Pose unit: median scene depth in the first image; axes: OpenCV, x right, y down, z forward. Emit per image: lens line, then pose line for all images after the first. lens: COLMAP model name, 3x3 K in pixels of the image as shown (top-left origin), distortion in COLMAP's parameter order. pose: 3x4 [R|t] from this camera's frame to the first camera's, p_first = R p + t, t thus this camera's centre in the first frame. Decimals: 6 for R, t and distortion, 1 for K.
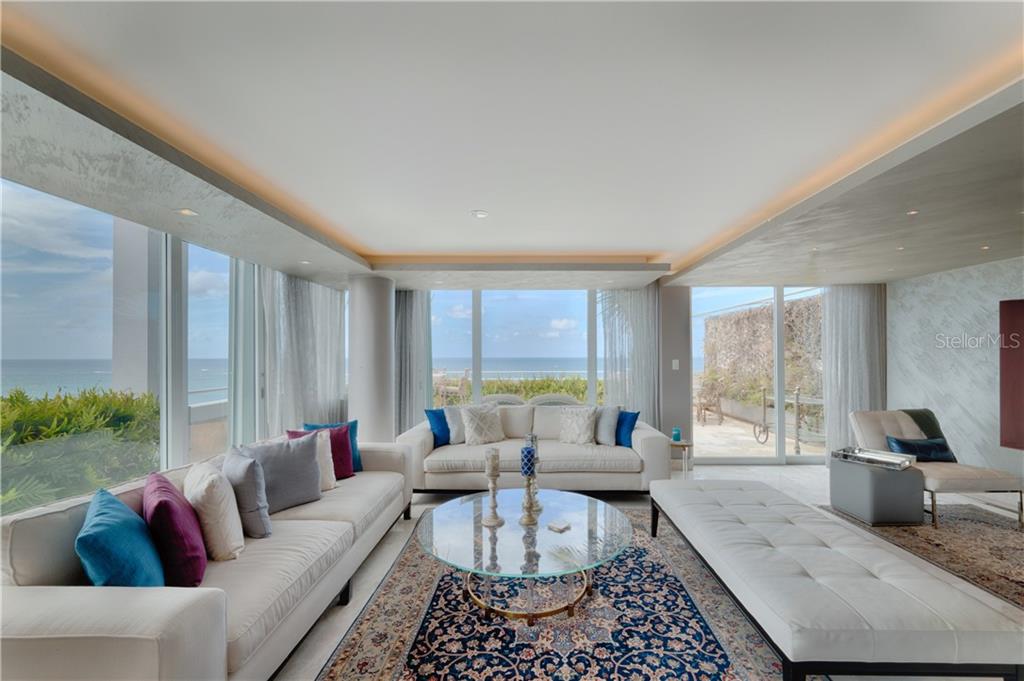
lens RADIAL K [[429.3, 0, 519.6], [0, 429.3, 353.4], [0, 0, 1]] dist [-0.001210, -0.000126]
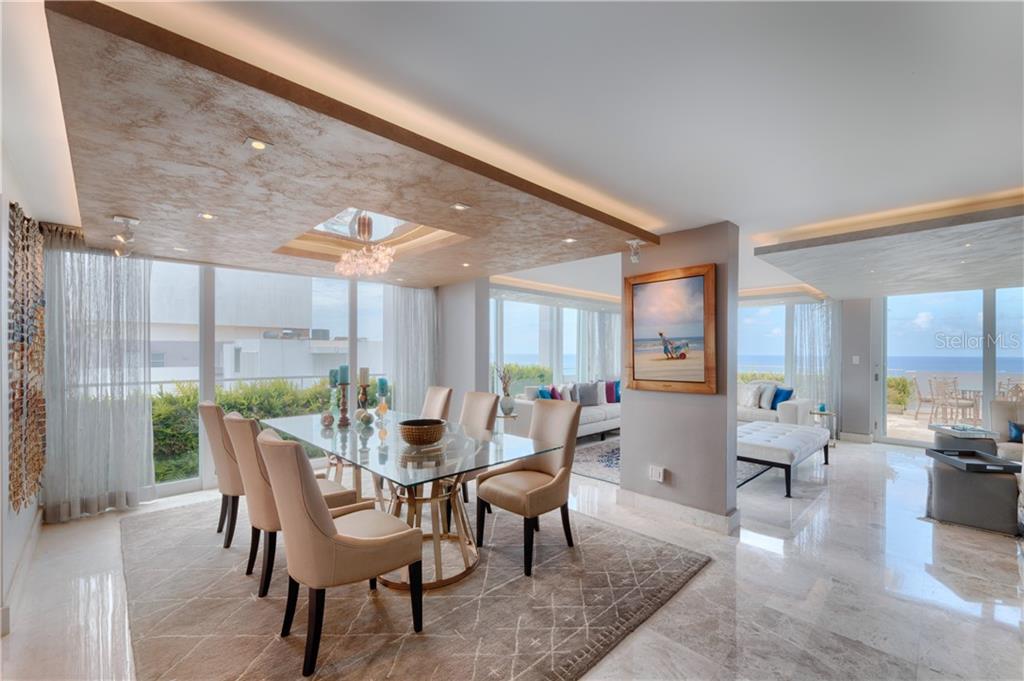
lens RADIAL K [[429.3, 0, 519.6], [0, 429.3, 353.4], [0, 0, 1]] dist [-0.001210, -0.000126]
pose [[0.710840, 0.008834, -0.703298, 0.731652], [-0.003251, 0.999952, 0.009274, -0.007914], [0.703346, -0.004306, 0.710835, -0.857224]]
